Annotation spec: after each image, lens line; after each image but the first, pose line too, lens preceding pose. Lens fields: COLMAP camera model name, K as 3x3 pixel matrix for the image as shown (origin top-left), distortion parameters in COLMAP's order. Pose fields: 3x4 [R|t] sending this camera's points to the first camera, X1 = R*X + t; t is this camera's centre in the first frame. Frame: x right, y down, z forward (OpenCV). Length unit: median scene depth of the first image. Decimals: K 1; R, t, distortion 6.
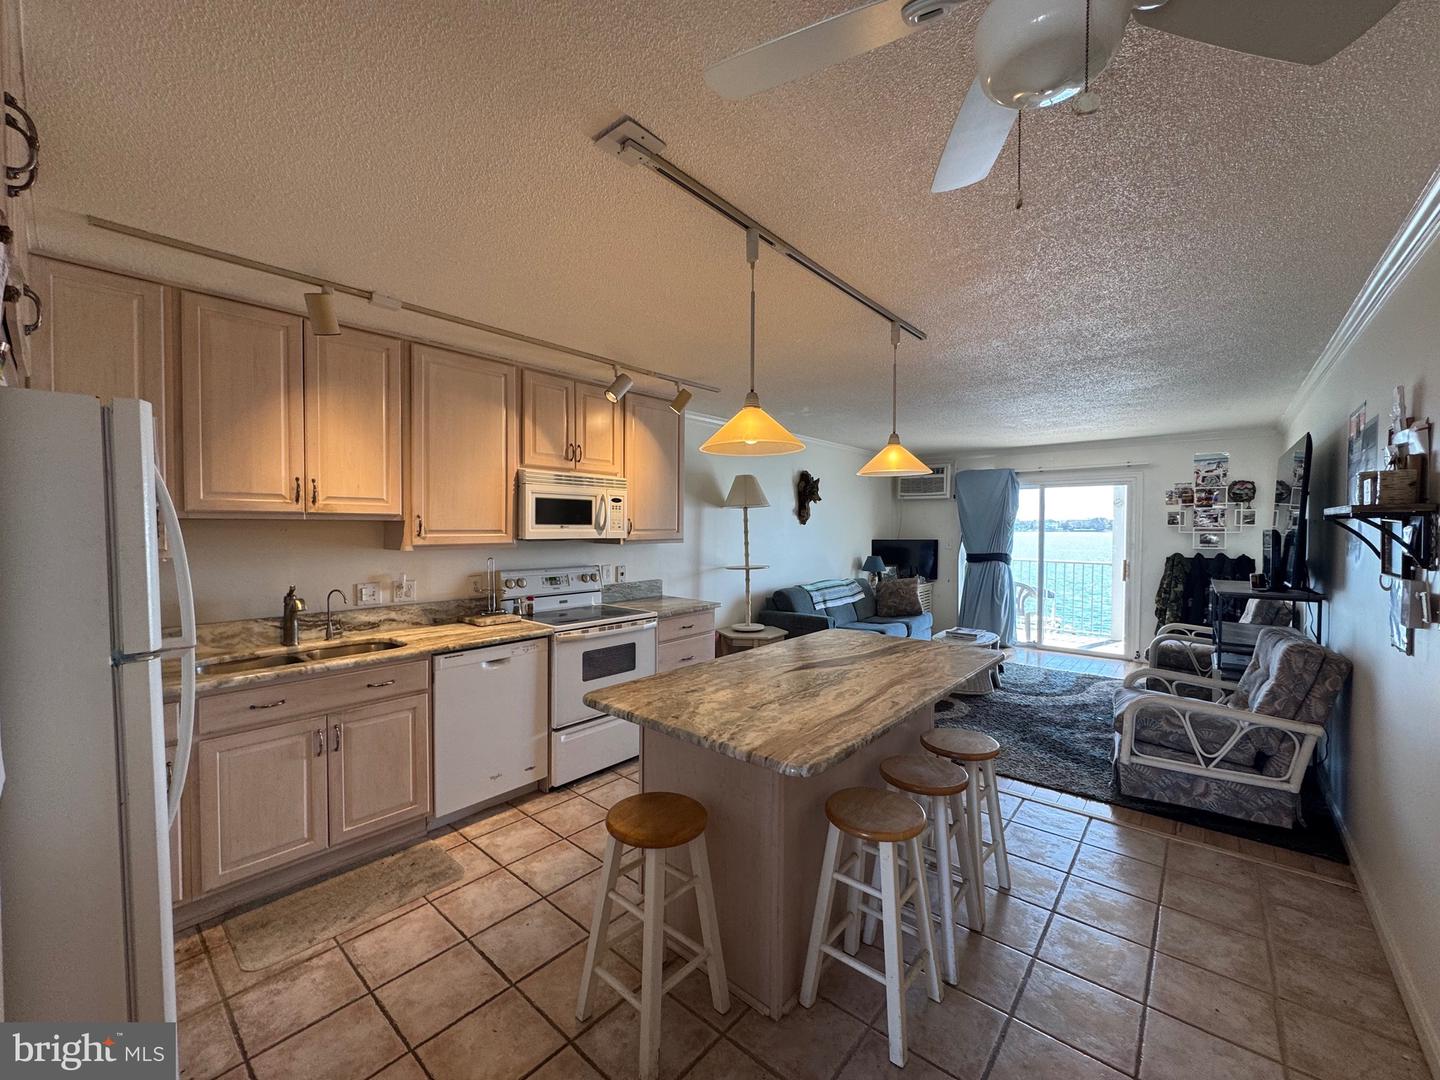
lens RADIAL K [[575.6, 0, 720.0], [0, 575.6, 540.0], [0, 0, 1]] dist [-0.002541, 0.000504]
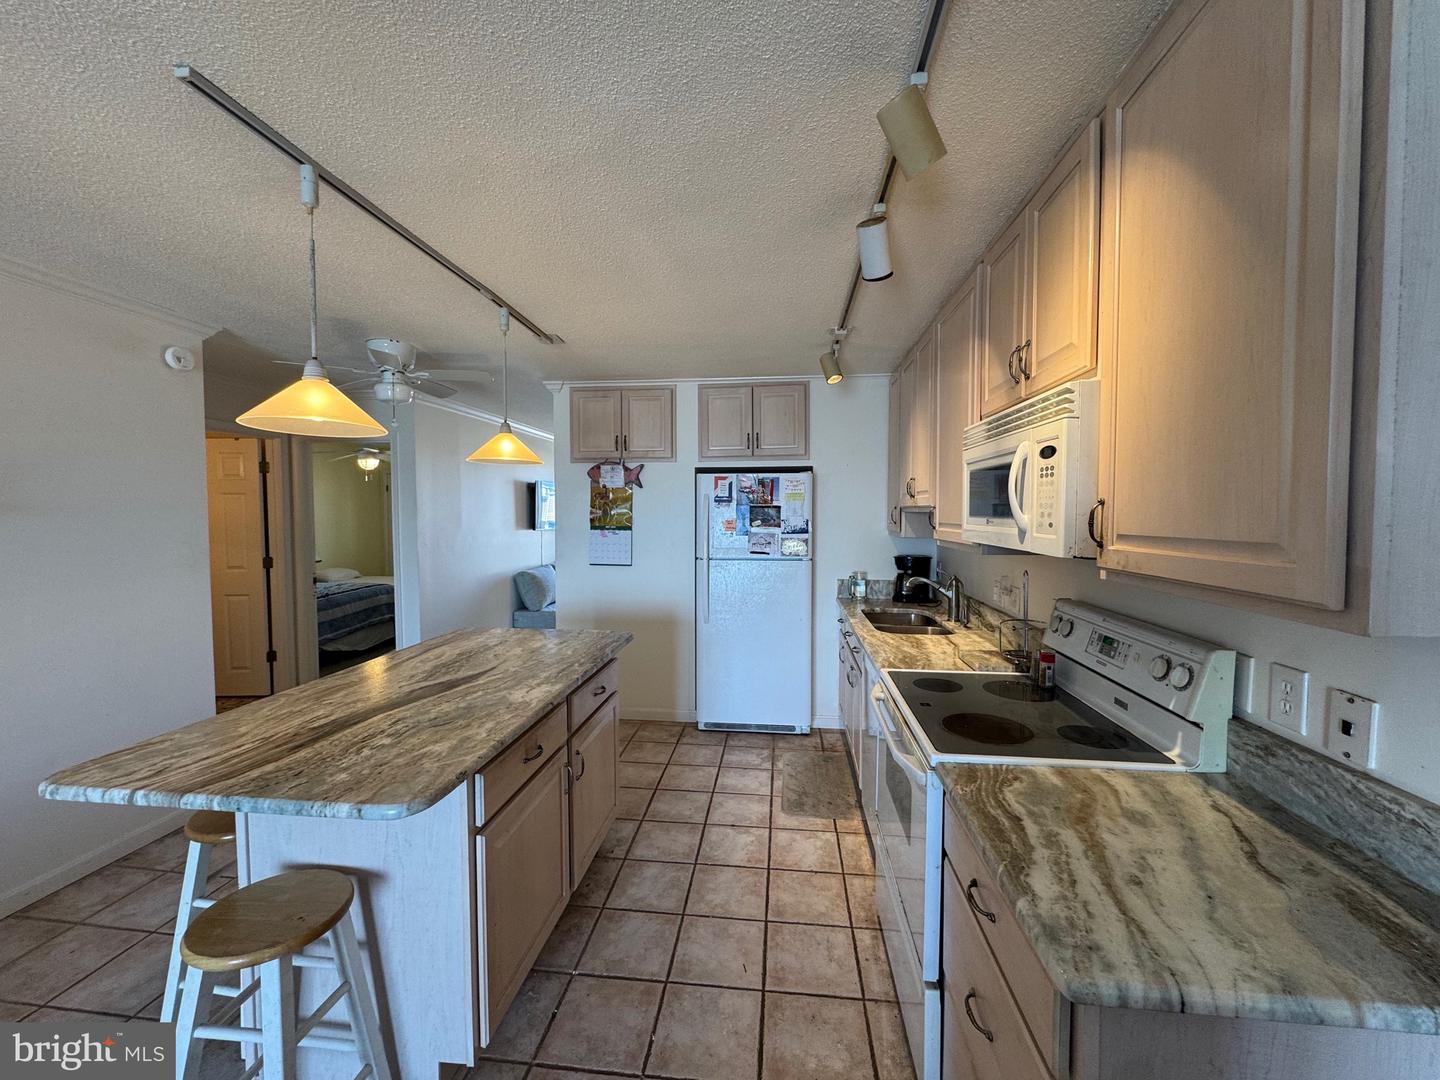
lens RADIAL K [[575.6, 0, 720.0], [0, 575.6, 540.0], [0, 0, 1]] dist [-0.002541, 0.000504]
pose [[-0.830075, 0.024815, -0.557100, 0.328919], [-0.012361, 0.997945, 0.062871, -0.055944], [0.557515, 0.059074, -0.828062, 1.958241]]
